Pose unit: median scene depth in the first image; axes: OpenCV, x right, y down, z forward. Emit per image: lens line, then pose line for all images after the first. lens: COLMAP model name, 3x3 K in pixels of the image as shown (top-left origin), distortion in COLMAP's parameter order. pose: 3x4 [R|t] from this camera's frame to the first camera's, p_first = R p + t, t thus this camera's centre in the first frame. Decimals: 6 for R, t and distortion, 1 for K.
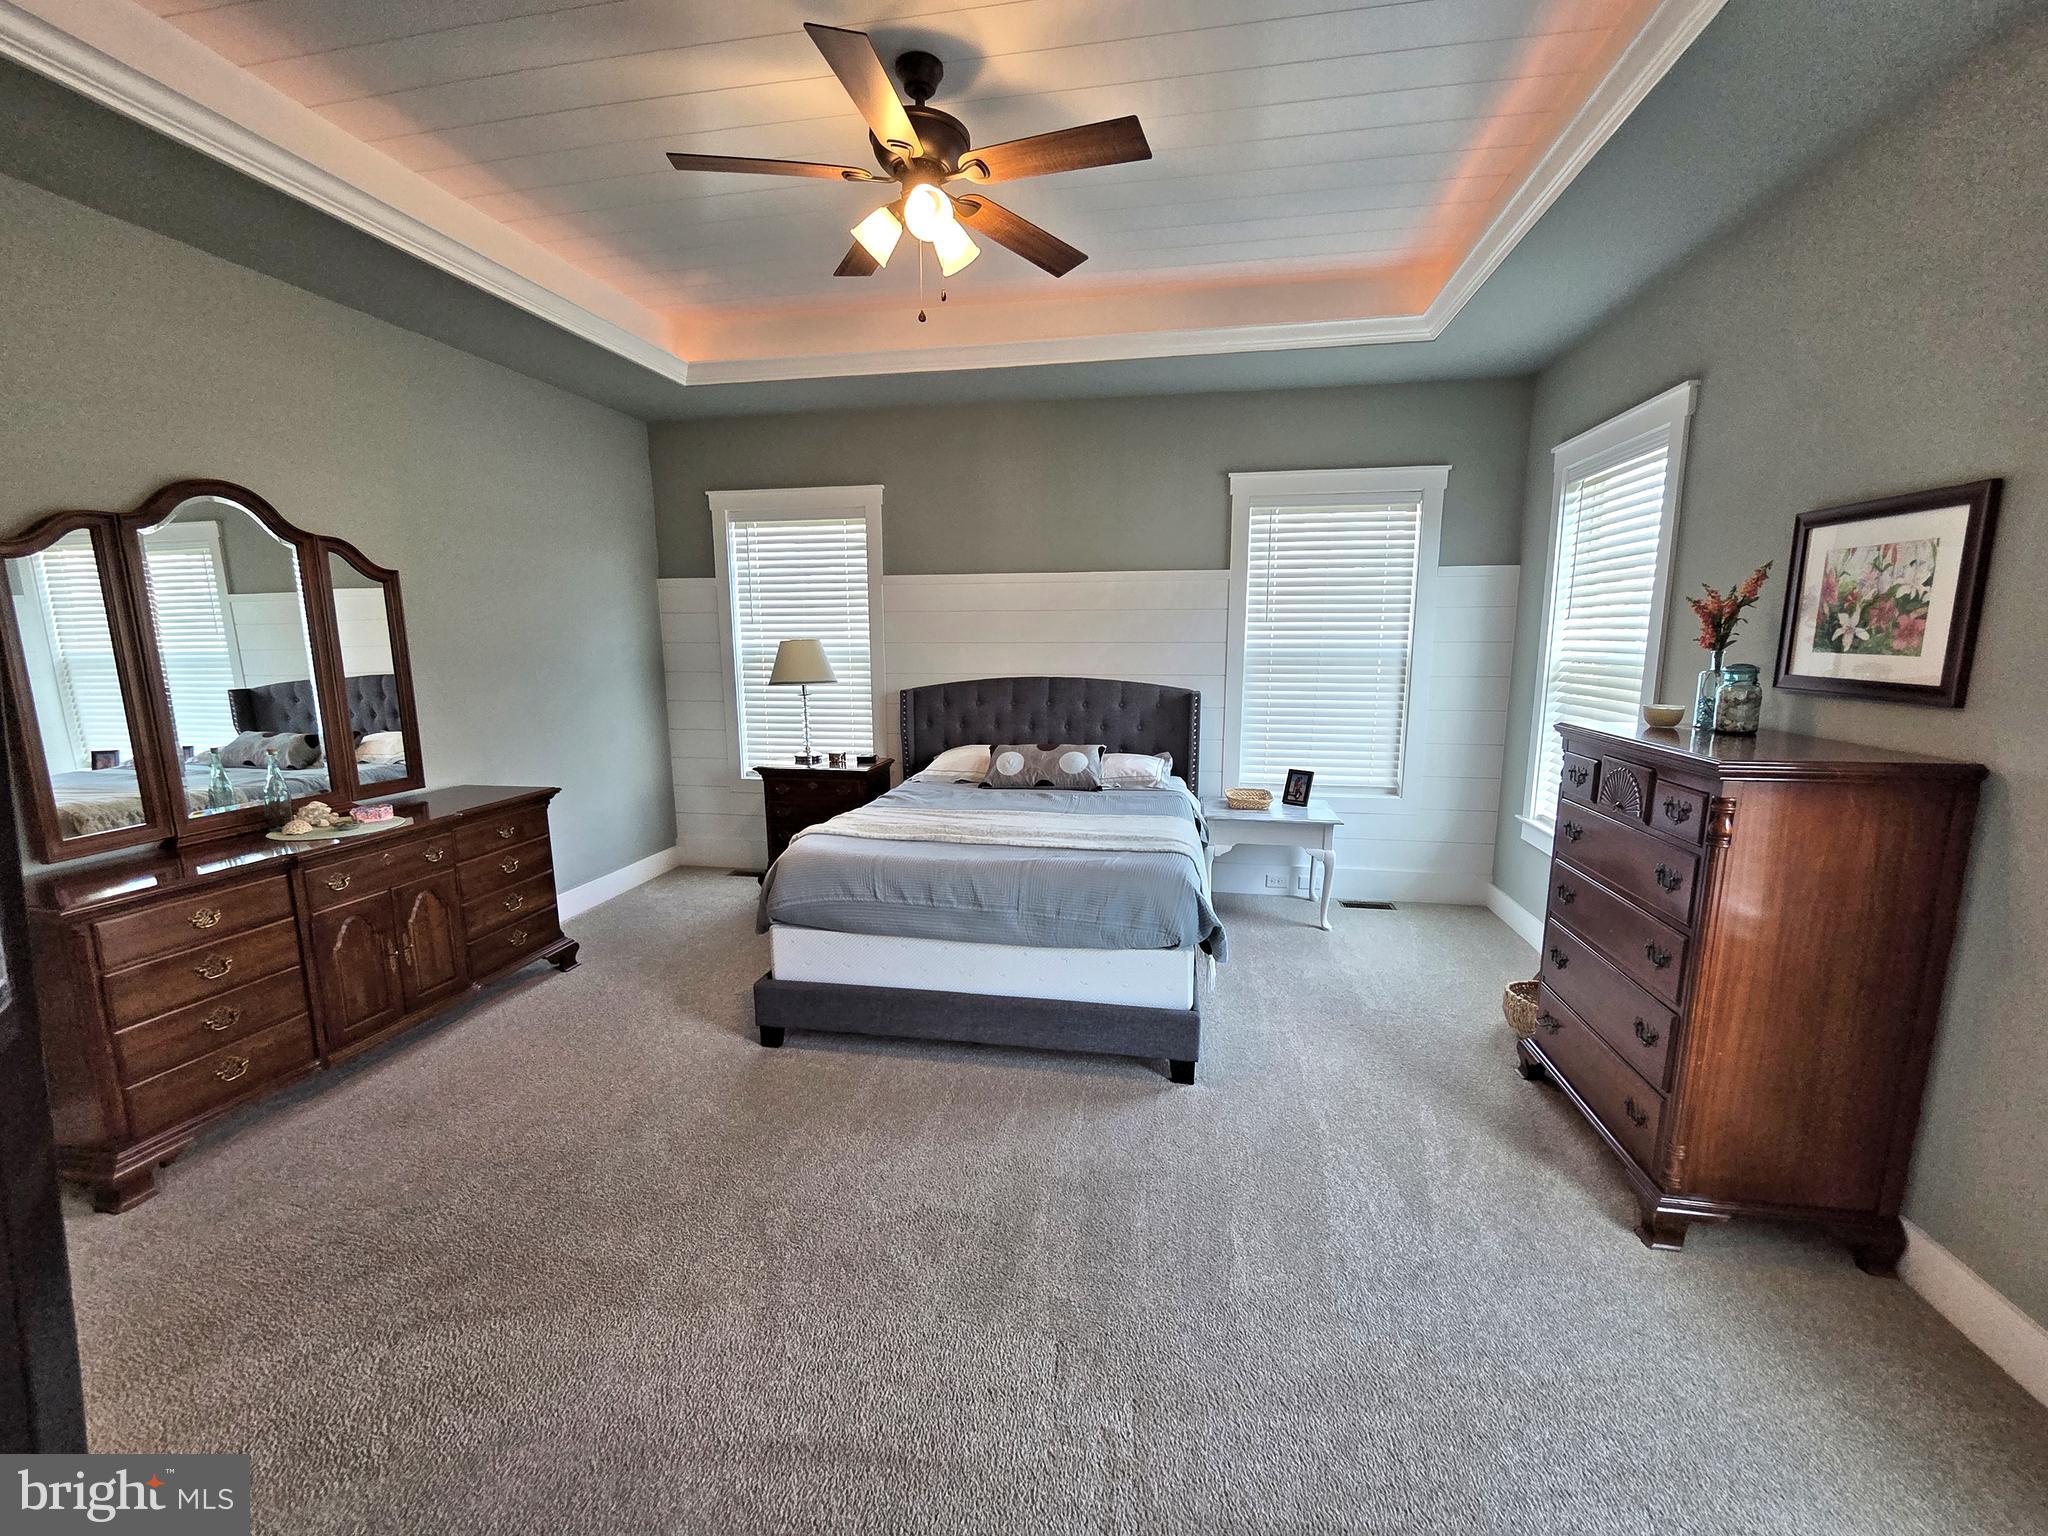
lens RADIAL K [[841.1, 0, 1027.1], [0, 841.1, 777.1], [0, 0, 1]] dist [-0.002144, -0.000487]
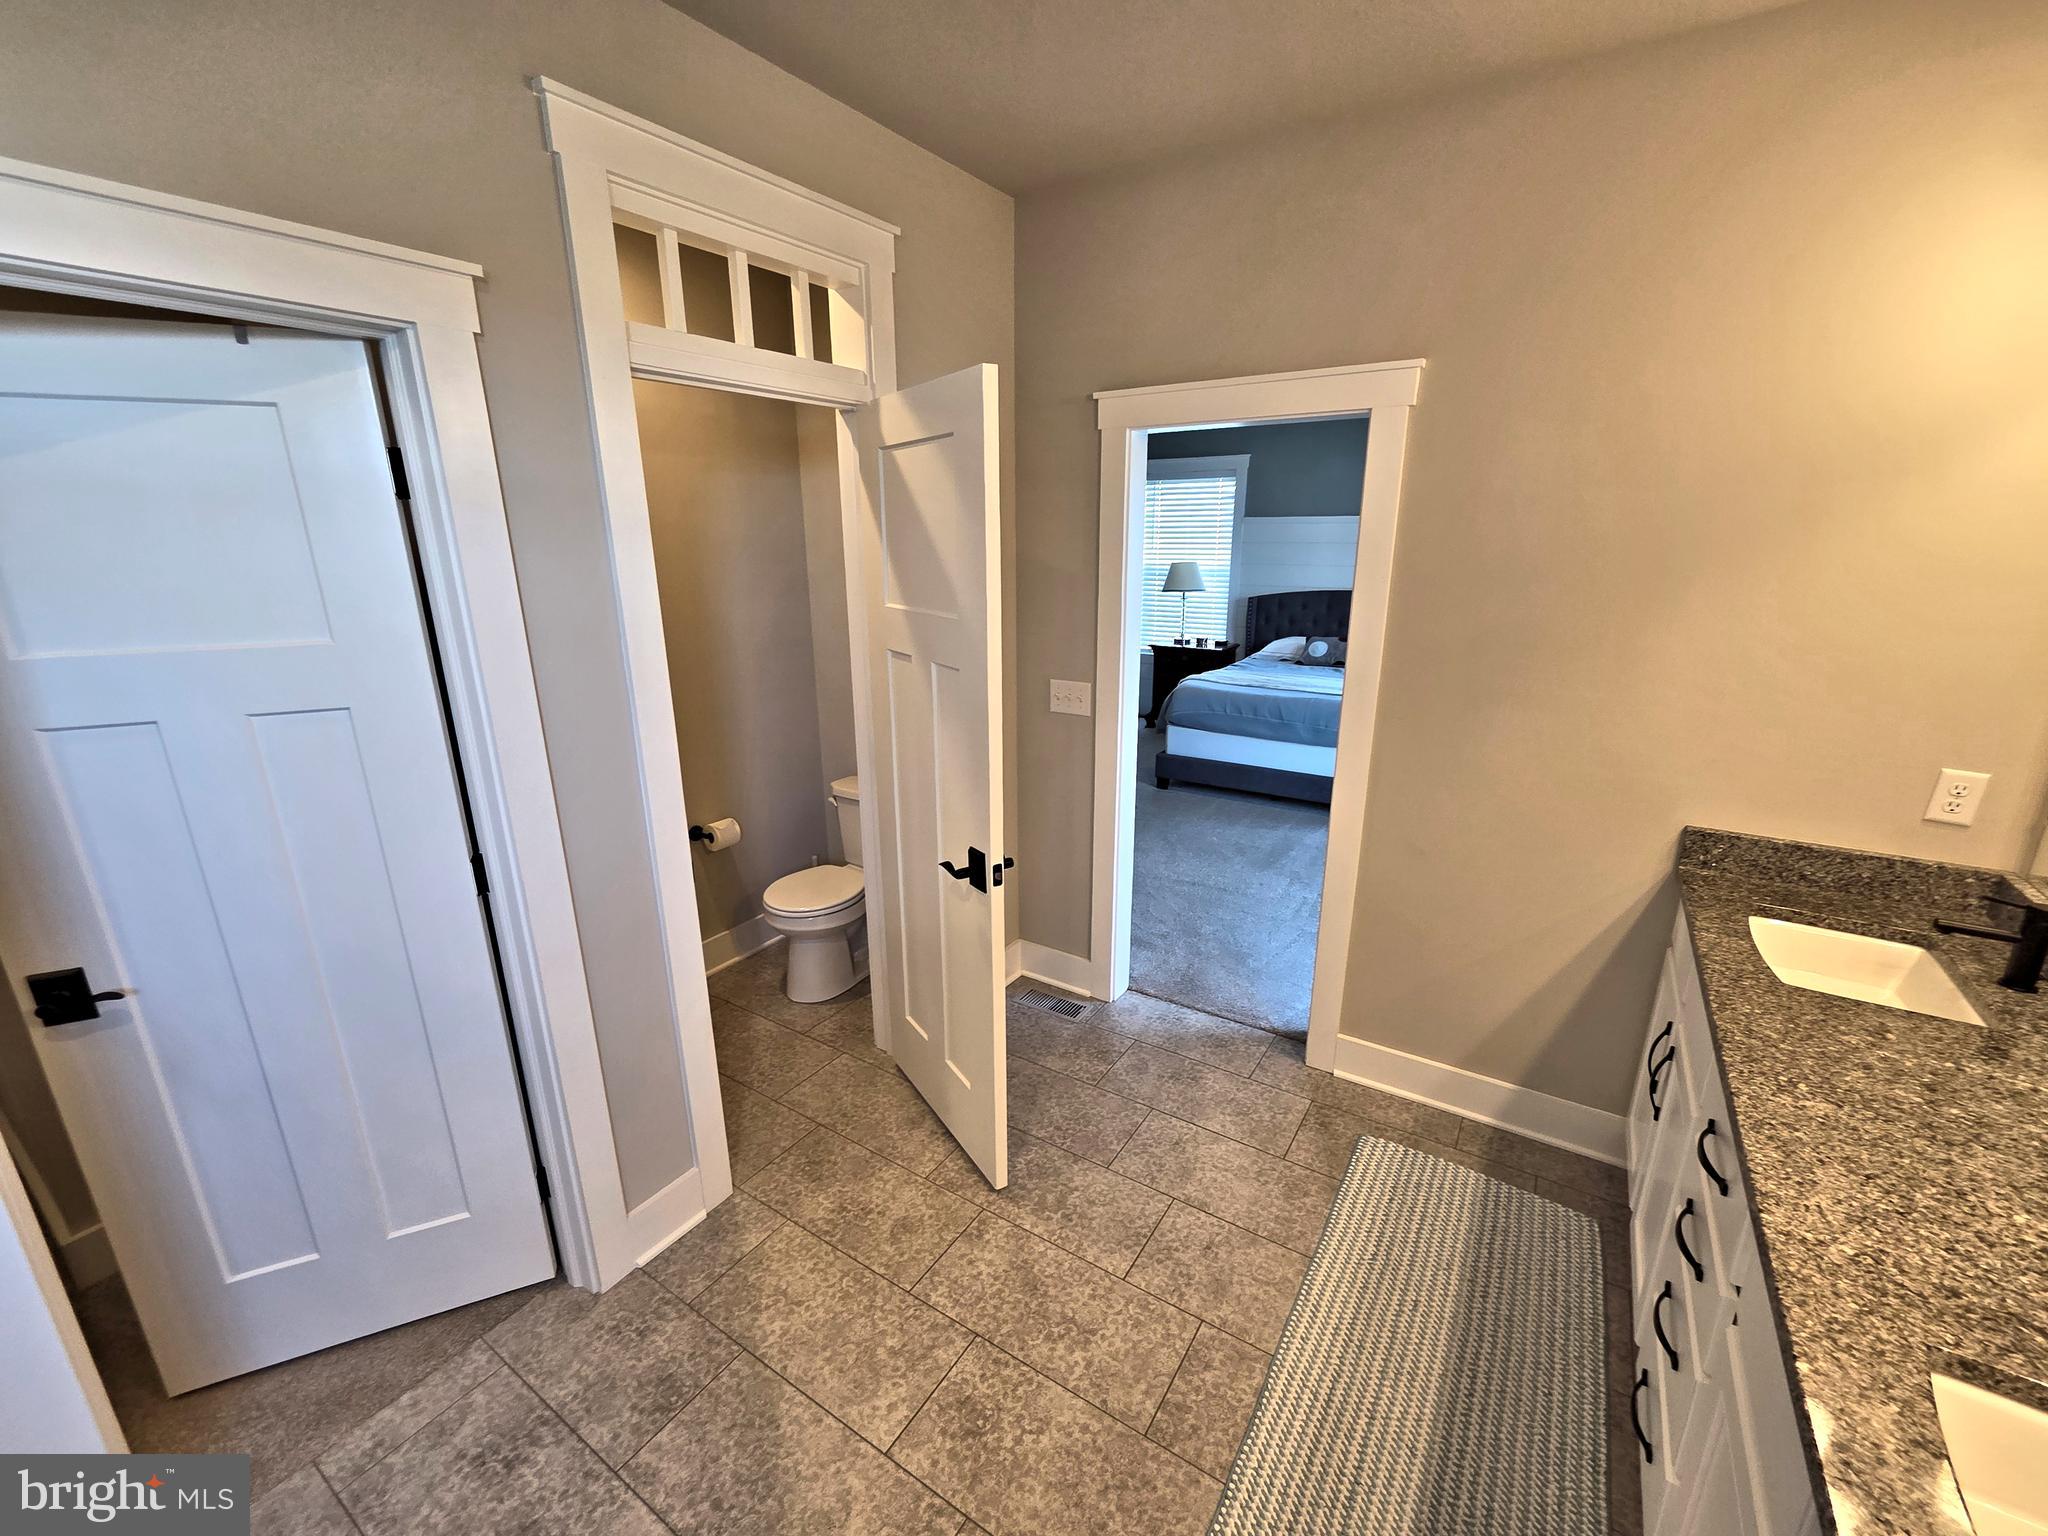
lens RADIAL K [[841.1, 0, 1016.8], [0, 841.1, 780.2], [0, 0, 1]] dist [-0.002144, -0.000487]
pose [[0.918619, 0.110388, -0.379412, 0.073603], [-0.064068, 0.989090, 0.132652, 0.046060], [0.389915, -0.097549, 0.915669, -0.559177]]
